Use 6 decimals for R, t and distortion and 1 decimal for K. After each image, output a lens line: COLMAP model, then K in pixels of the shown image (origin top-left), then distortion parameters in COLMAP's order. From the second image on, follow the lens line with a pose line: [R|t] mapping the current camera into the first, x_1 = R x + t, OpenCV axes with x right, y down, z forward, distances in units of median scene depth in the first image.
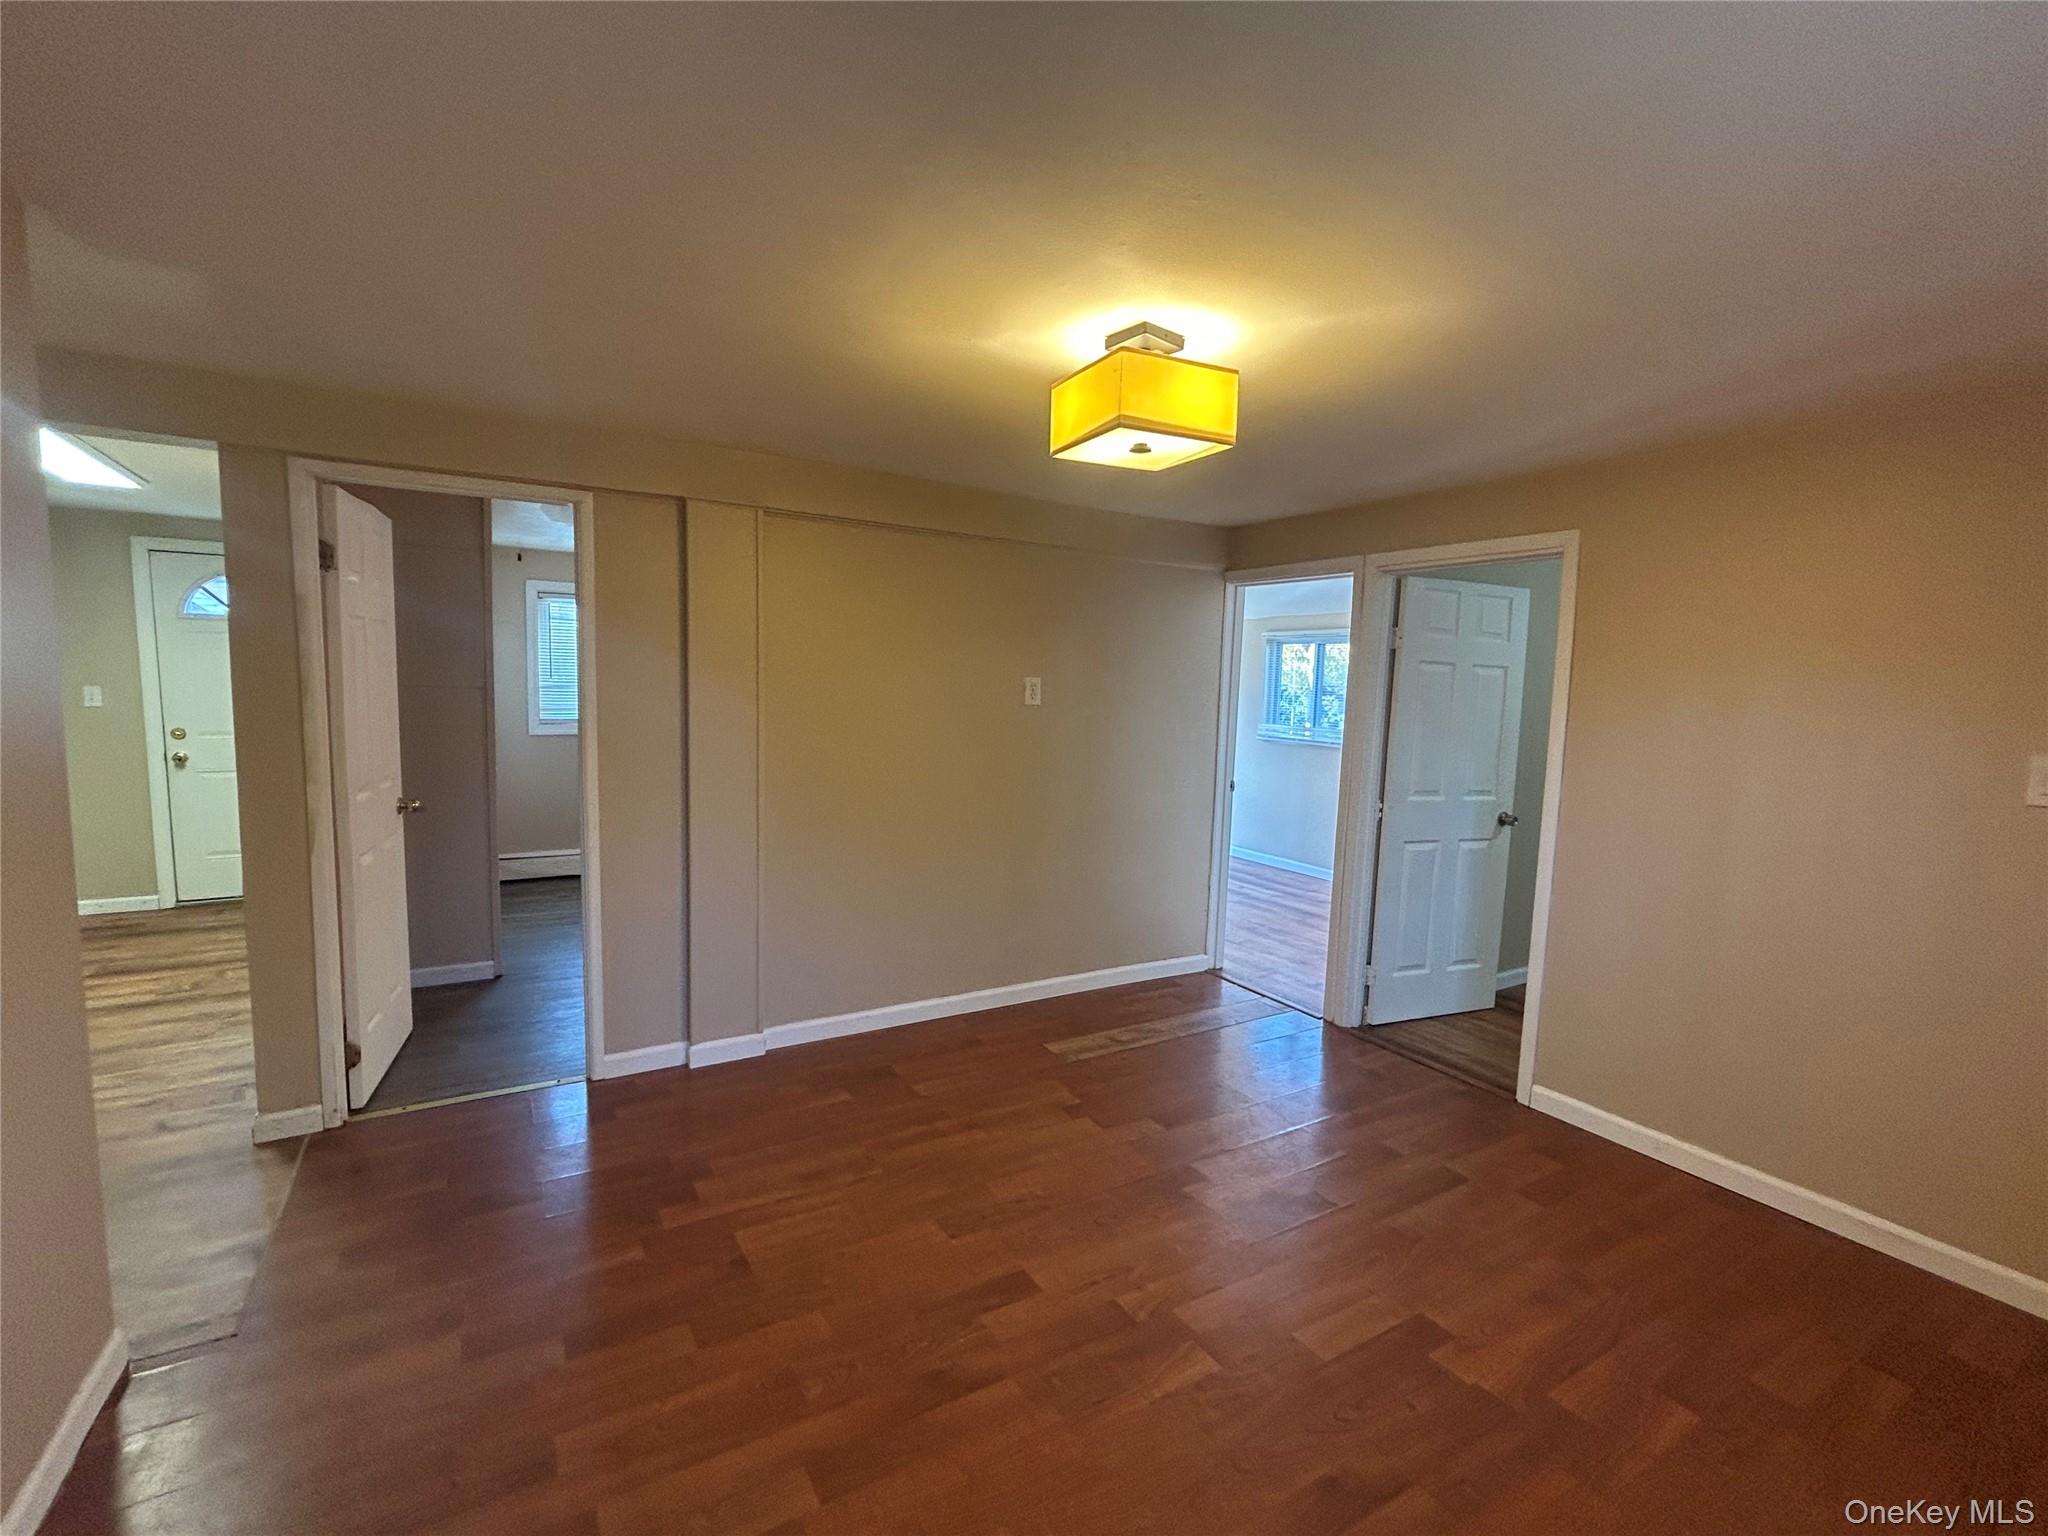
lens RADIAL K [[893.6, 0, 1013.3], [0, 893.6, 765.2], [0, 0, 1]] dist [0.004363, 0.000212]
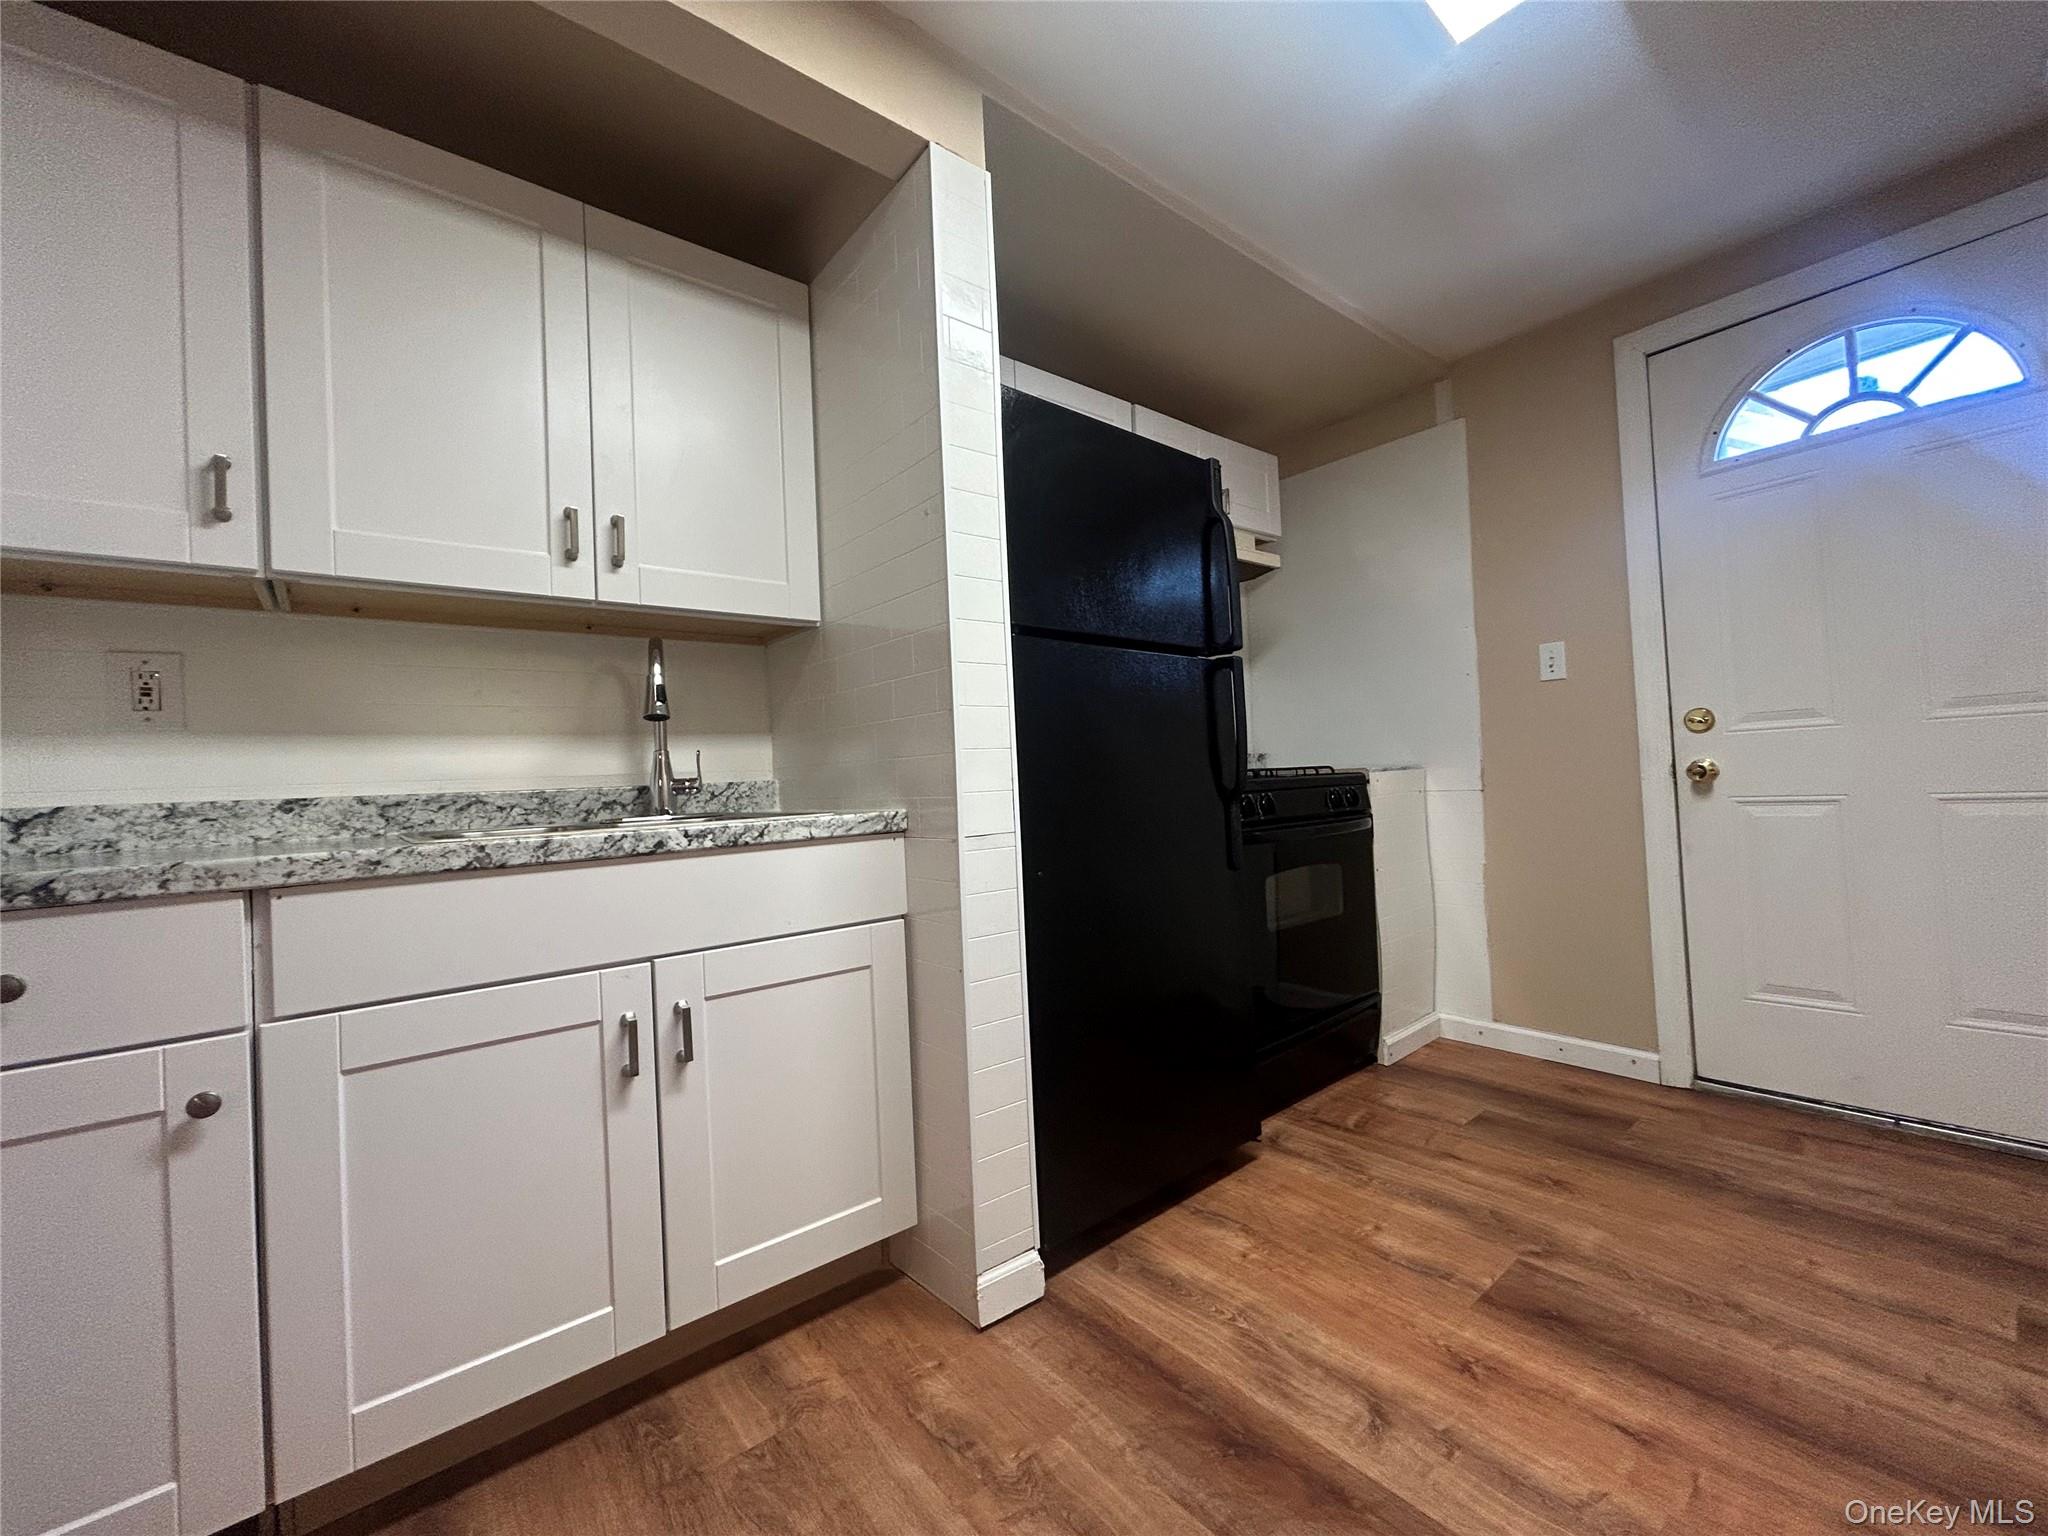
lens RADIAL K [[829.4, 0, 1018.7], [0, 829.4, 766.5], [0, 0, 1]] dist [-0.000088, -0.000181]
pose [[0.146170, -0.045810, -0.988198, -0.552921], [-0.049123, 0.997359, -0.053501, 0.030098], [0.988039, 0.056363, 0.143534, 0.584808]]
